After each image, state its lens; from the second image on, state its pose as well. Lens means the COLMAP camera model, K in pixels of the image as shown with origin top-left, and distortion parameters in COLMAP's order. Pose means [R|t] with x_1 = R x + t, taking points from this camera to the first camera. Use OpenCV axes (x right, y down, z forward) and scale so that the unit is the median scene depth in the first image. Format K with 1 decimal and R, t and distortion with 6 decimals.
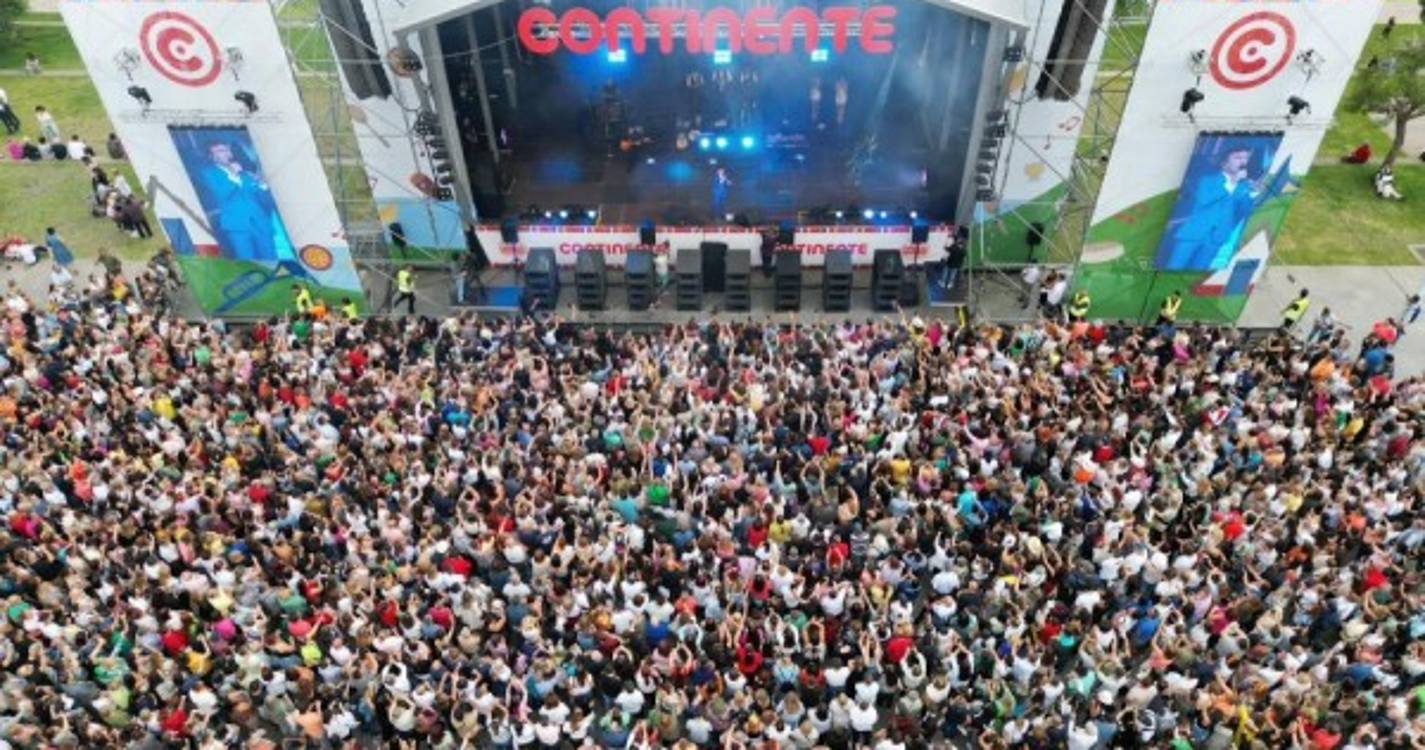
lens RADIAL K [[1003.1, 0, 711.7], [0, 1003.1, 378.3], [0, 0, 1]] dist [0.067983, -0.064238]
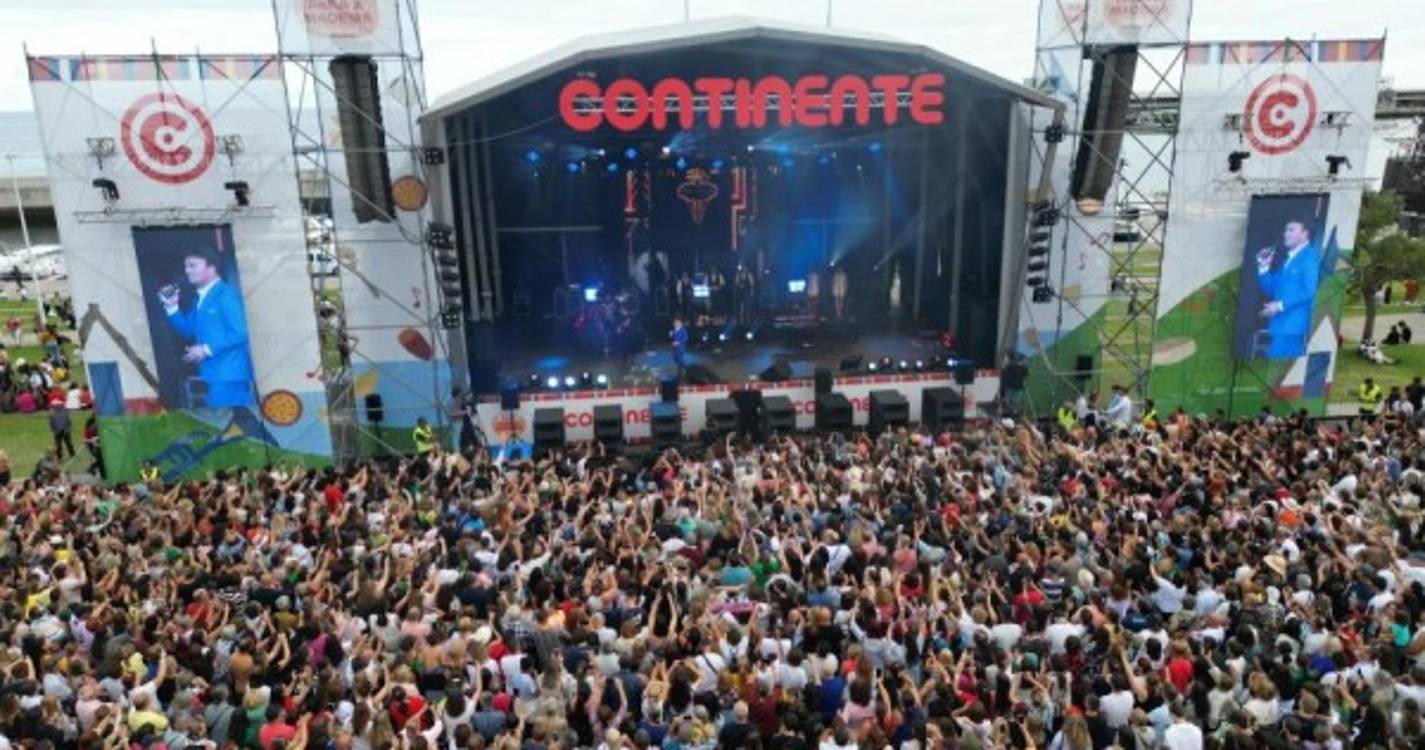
lens RADIAL K [[1003.1, 0, 714.9], [0, 1003.1, 372.0], [0, 0, 1]] dist [0.067983, -0.064238]
pose [[0.988606, -0.042258, 0.144475, -0.179524], [0.103814, 0.886414, -0.451103, 0.290573], [-0.109002, 0.460961, 0.880701, 0.251719]]
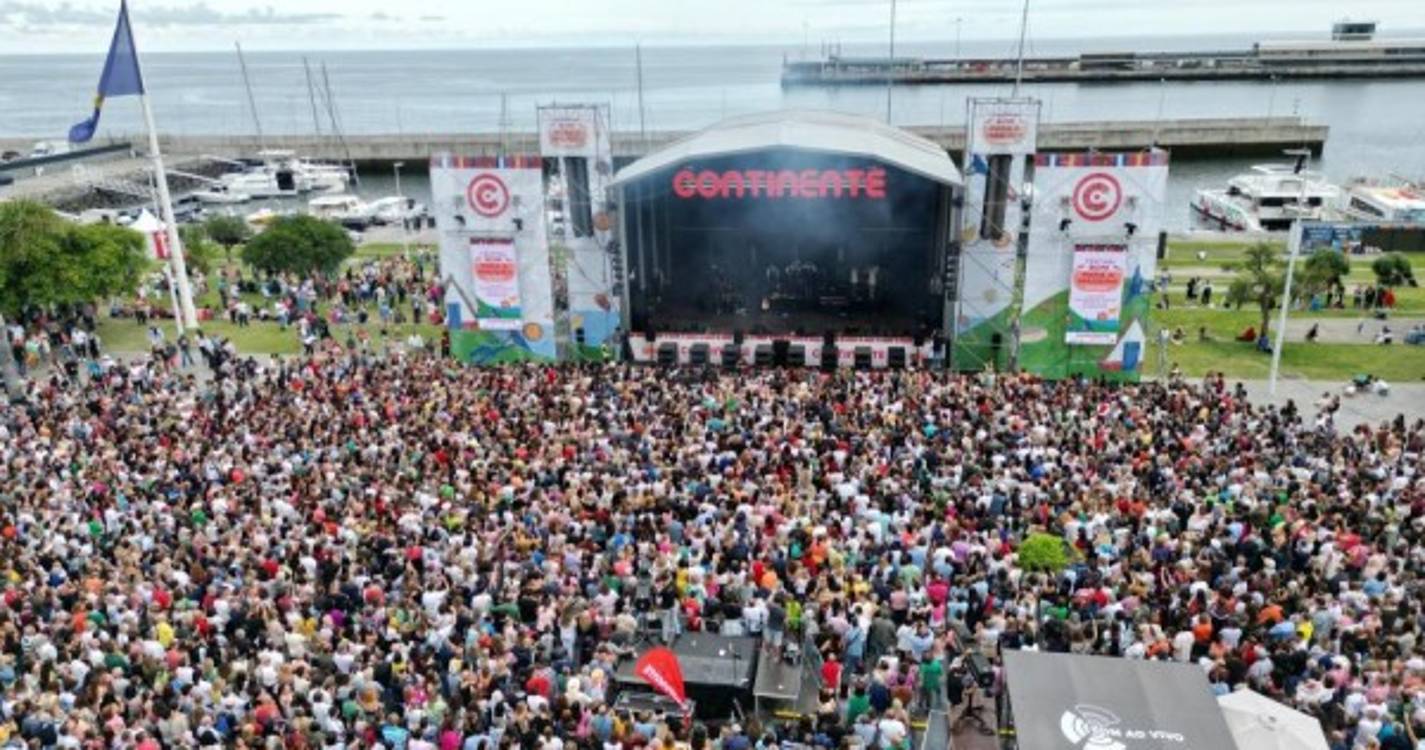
lens RADIAL K [[1003.1, 0, 706.8], [0, 1003.1, 374.5], [0, 0, 1]] dist [0.067983, -0.064238]
pose [[0.993432, 0.031199, -0.110087, 0.069074], [-0.073472, 0.911498, -0.404689, 0.632446], [0.087718, 0.410119, 0.907804, -0.441643]]
